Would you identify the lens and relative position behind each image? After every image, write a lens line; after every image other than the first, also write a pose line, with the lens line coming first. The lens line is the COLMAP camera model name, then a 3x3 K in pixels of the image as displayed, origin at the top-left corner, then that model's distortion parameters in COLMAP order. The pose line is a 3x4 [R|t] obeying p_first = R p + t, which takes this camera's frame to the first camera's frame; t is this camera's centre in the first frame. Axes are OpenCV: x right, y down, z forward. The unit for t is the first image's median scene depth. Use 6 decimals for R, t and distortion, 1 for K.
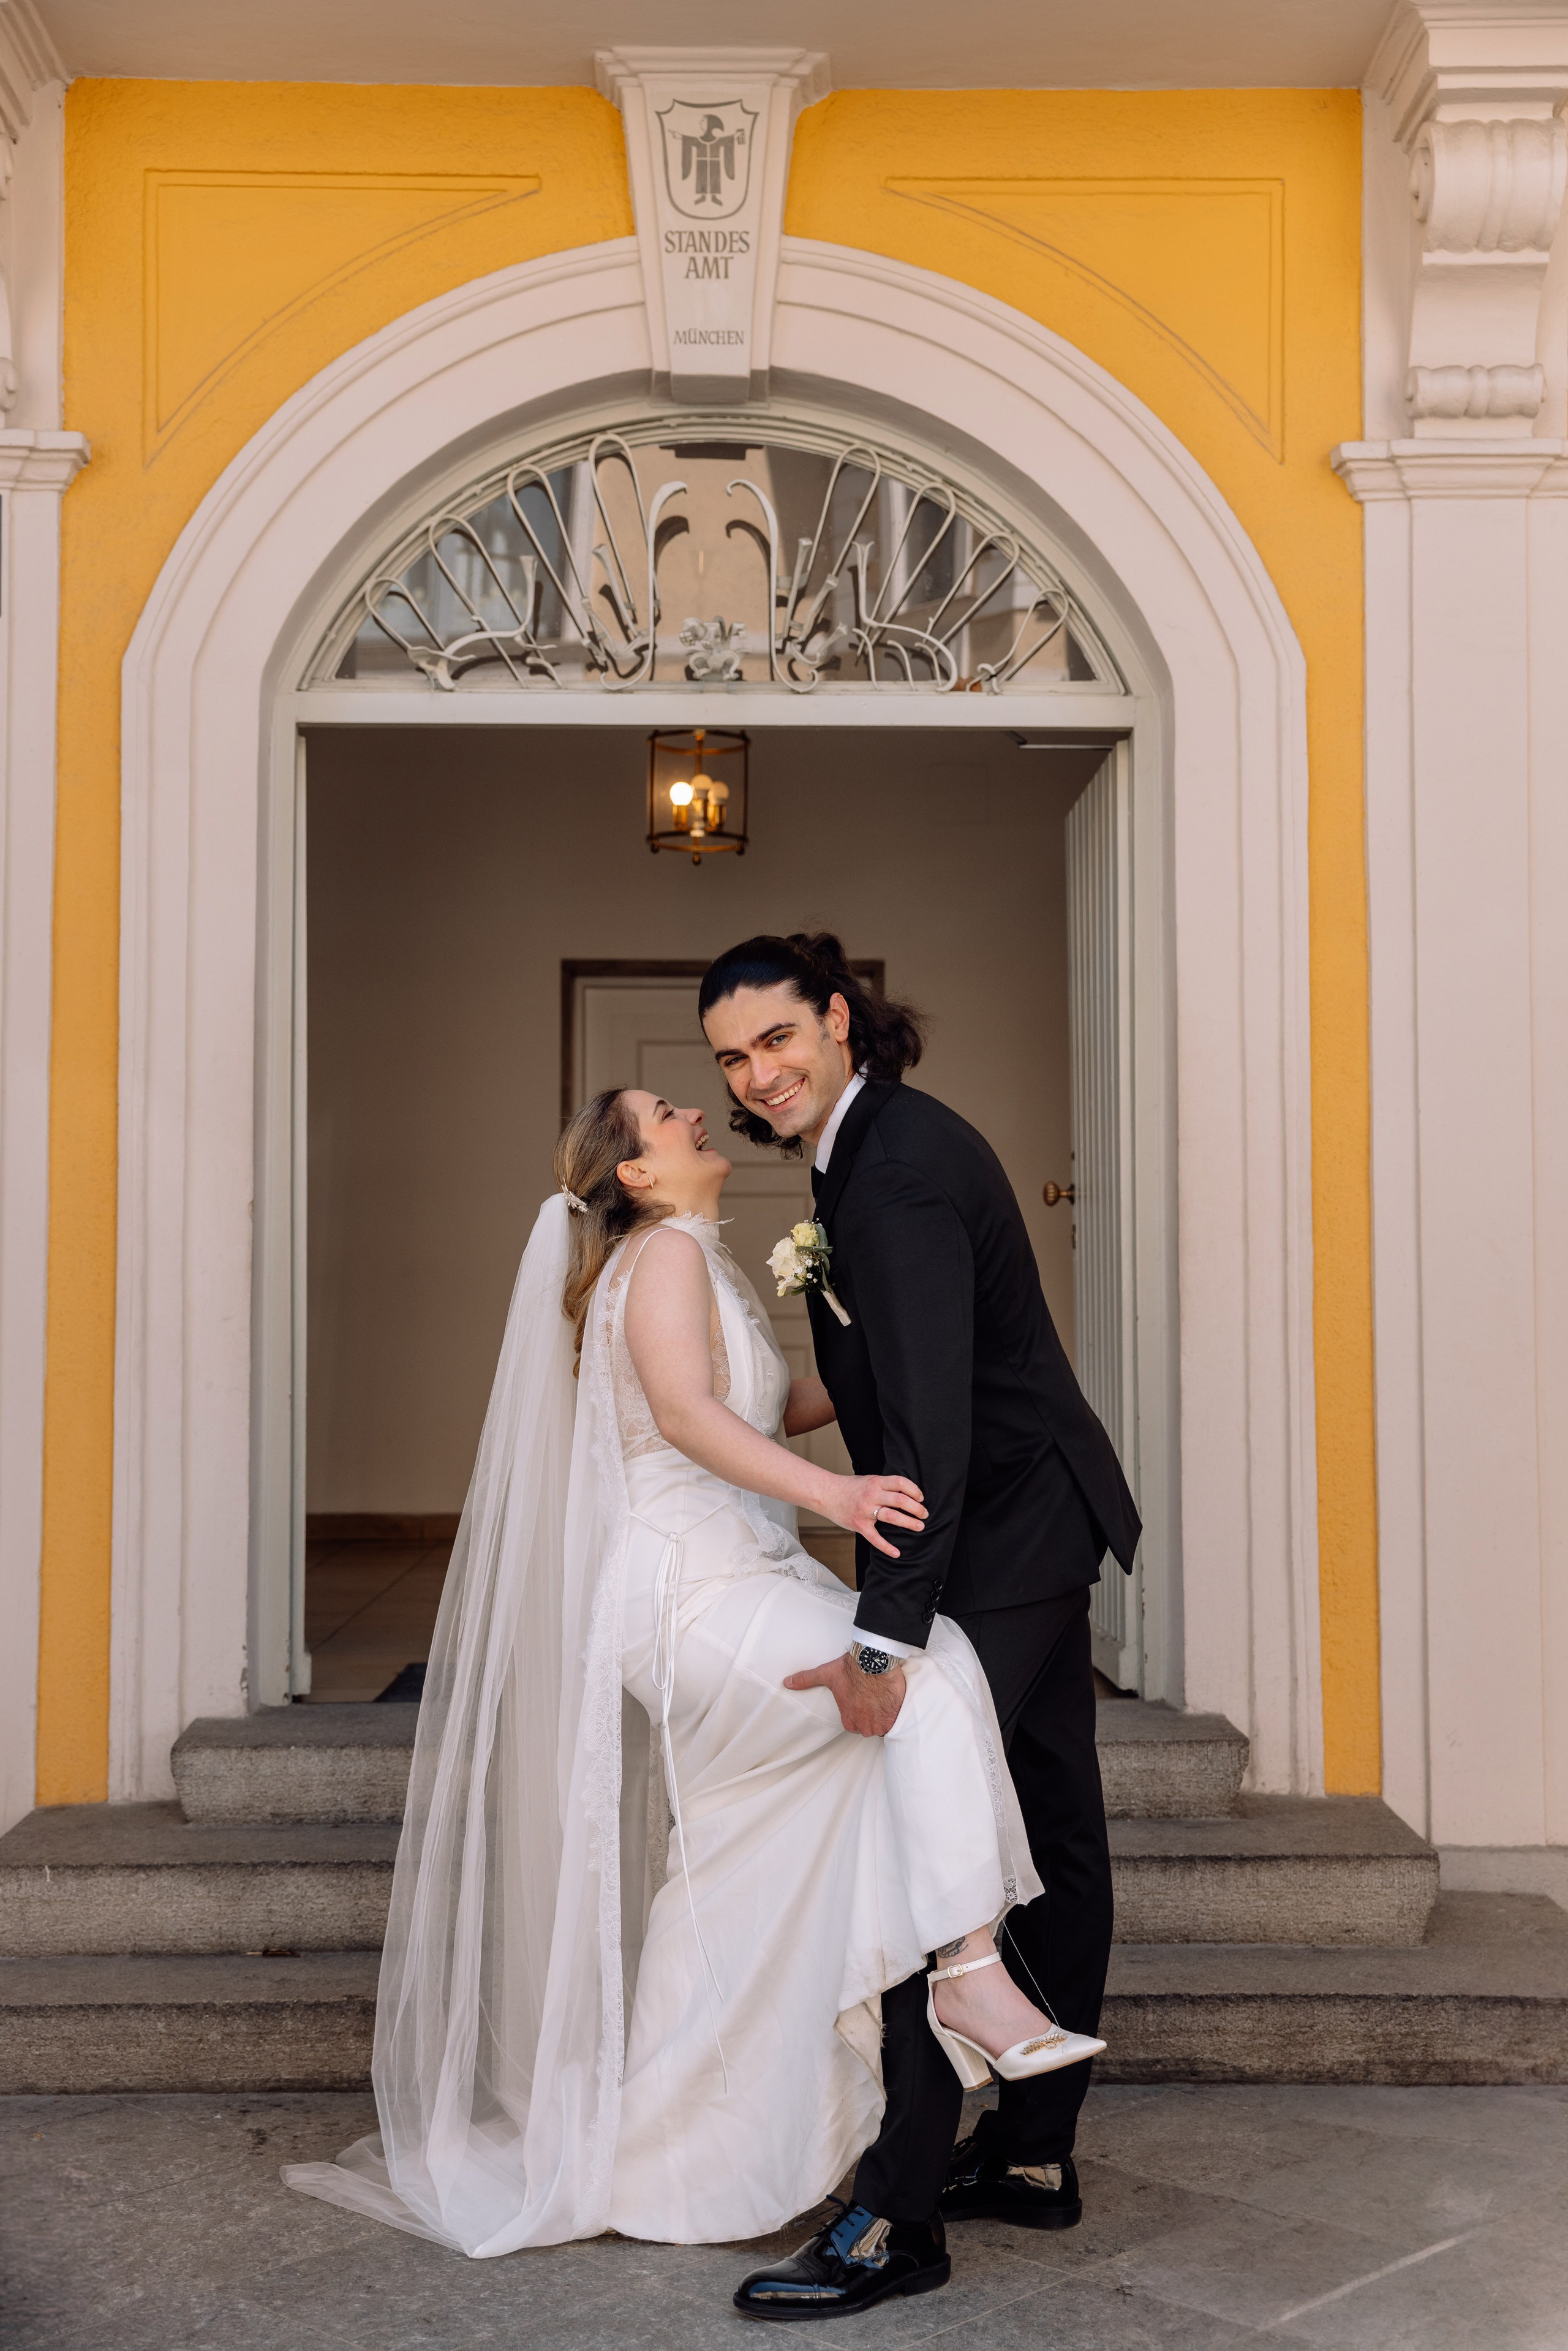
lens RADIAL K [[2808.9, 0, 778.9], [0, 2808.9, 1174.7], [0, 0, 1]] dist [0.063994, 0.005022]
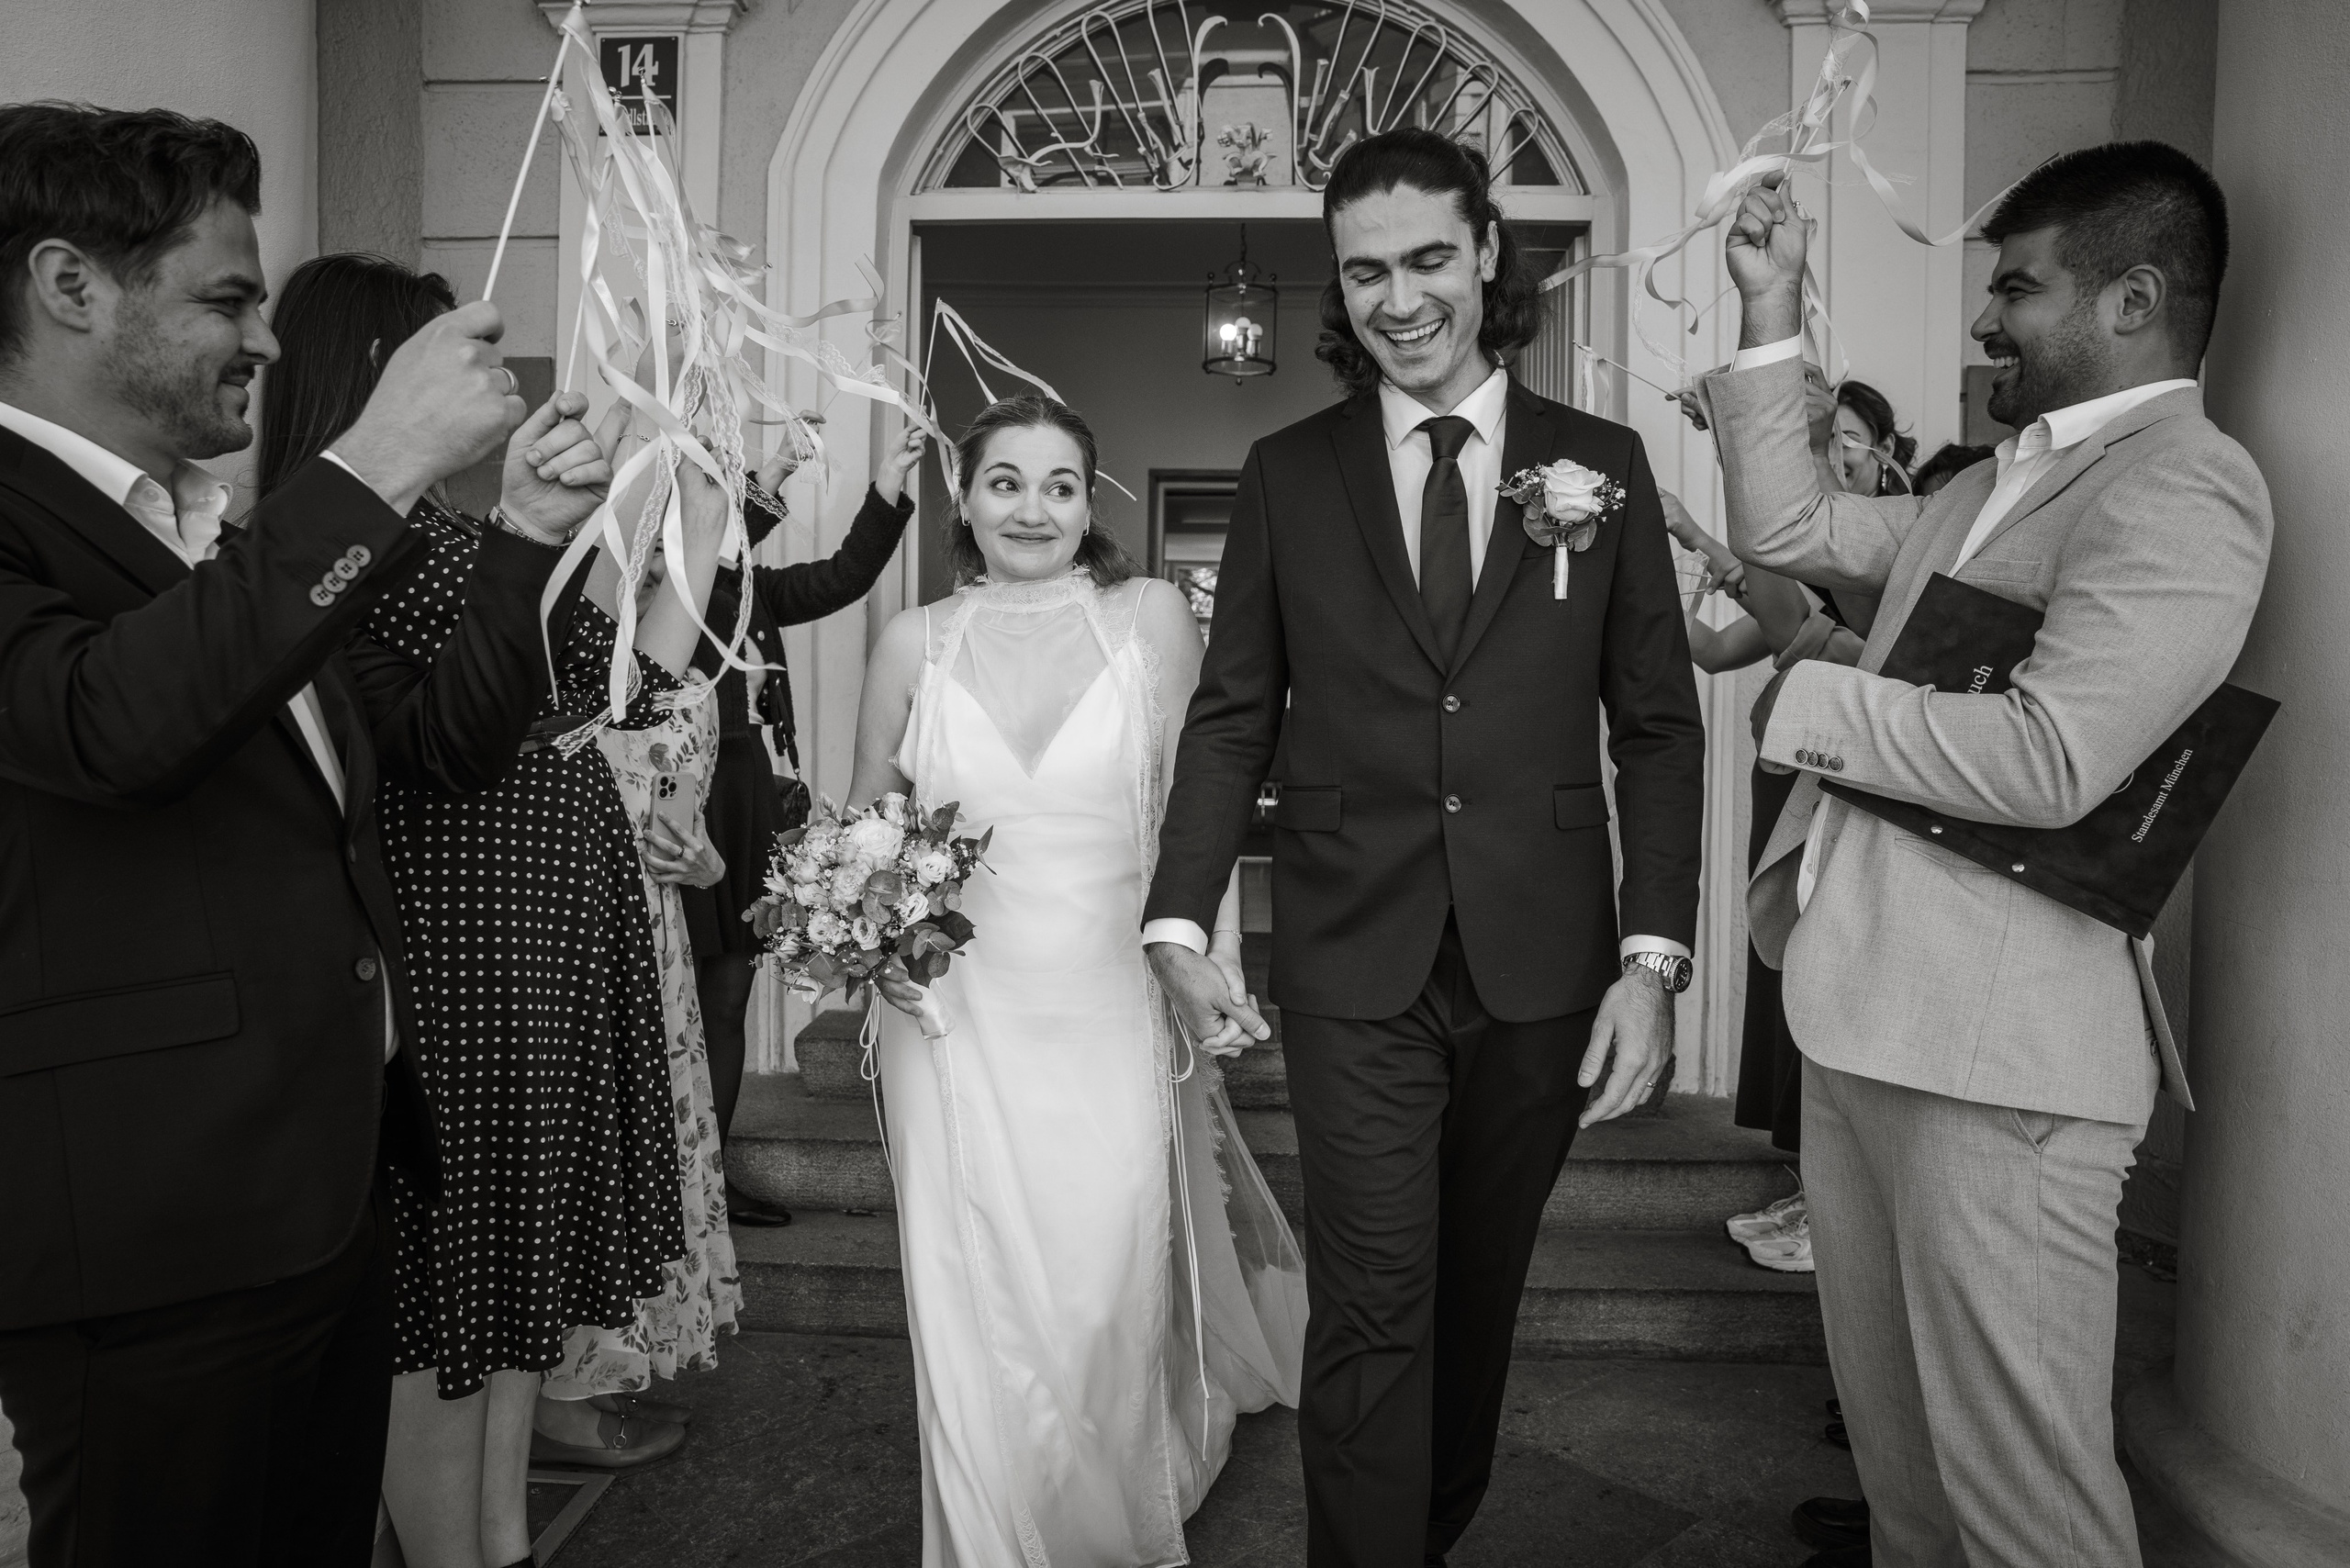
lens RADIAL K [[1615.0, 0, 1159.7], [0, 1615.0, 766.1], [0, 0, 1]] dist [-0.115636, 0.107567]
pose [[0.996321, 0.017543, -0.083881, 0.002006], [-0.010967, 0.996875, 0.078225, 0.024246], [0.084992, -0.077018, 0.993401, 0.294188]]
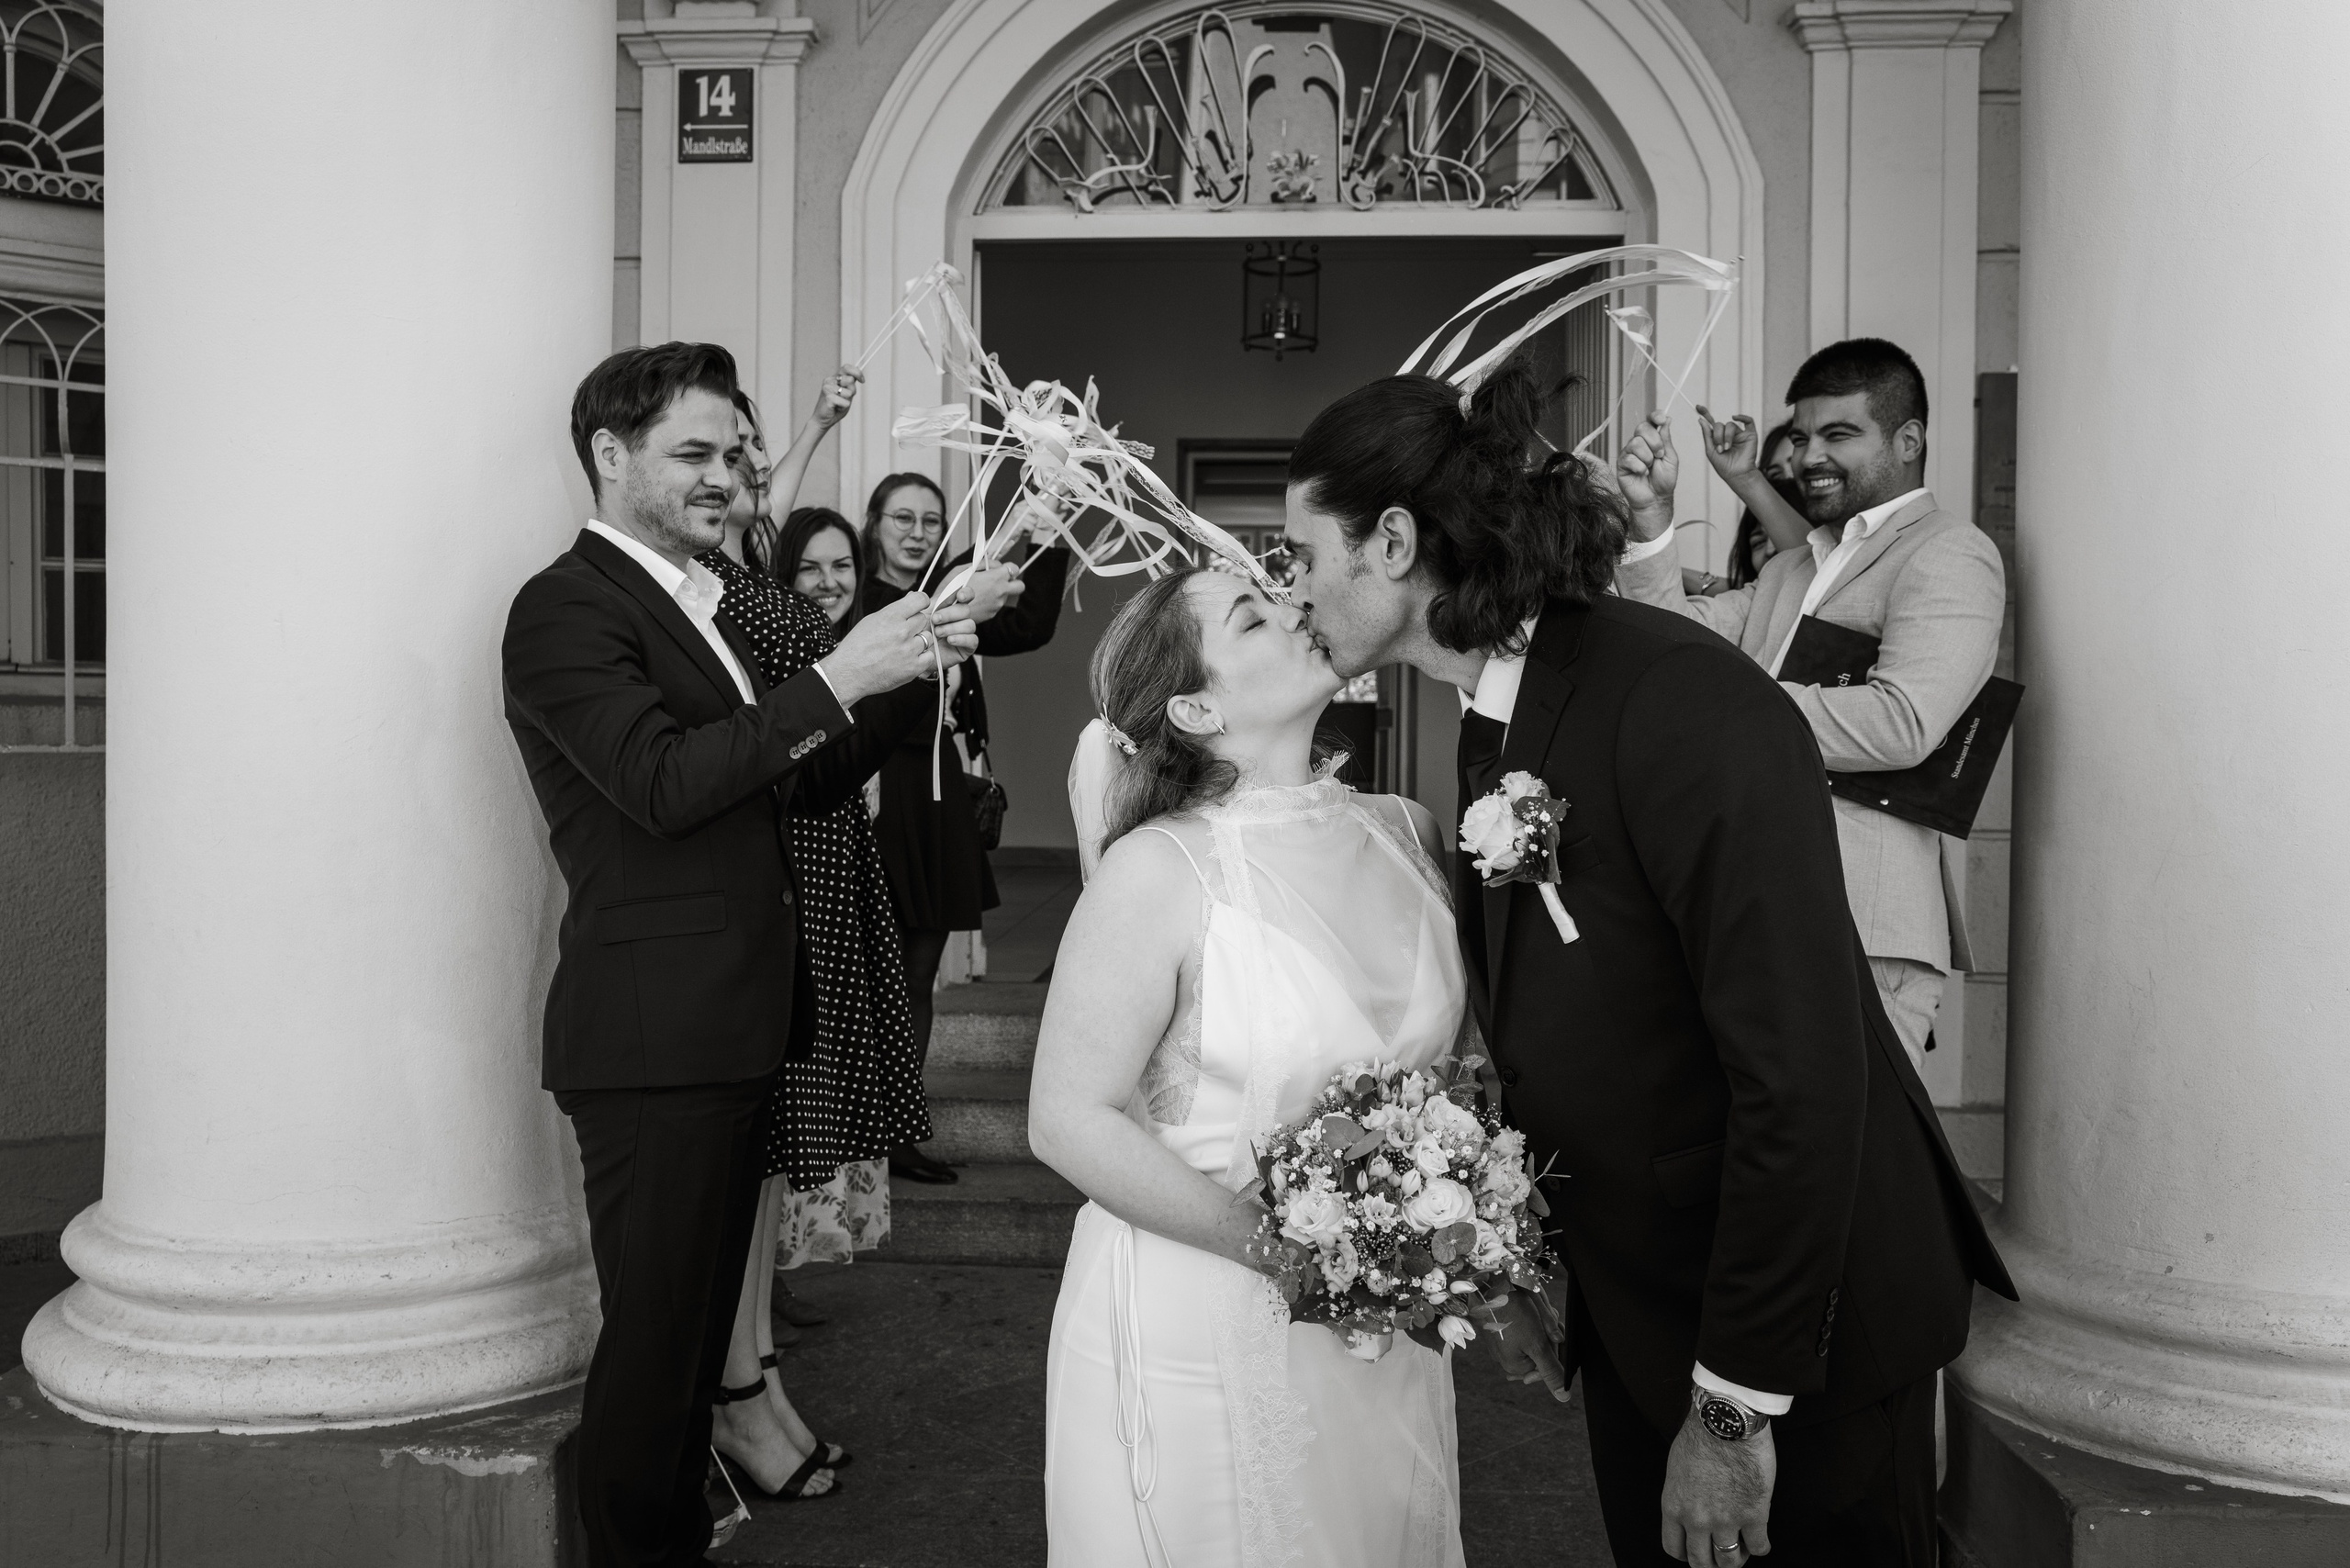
lens RADIAL K [[2006.4, 0, 1148.8], [0, 2006.4, 782.9], [0, 0, 1]] dist [-0.064480, 0.089574]
pose [[0.995656, 0.010636, -0.092501, -0.001910], [-0.002907, 0.996521, 0.083288, 0.013251], [0.093065, -0.082657, 0.992223, 0.069331]]
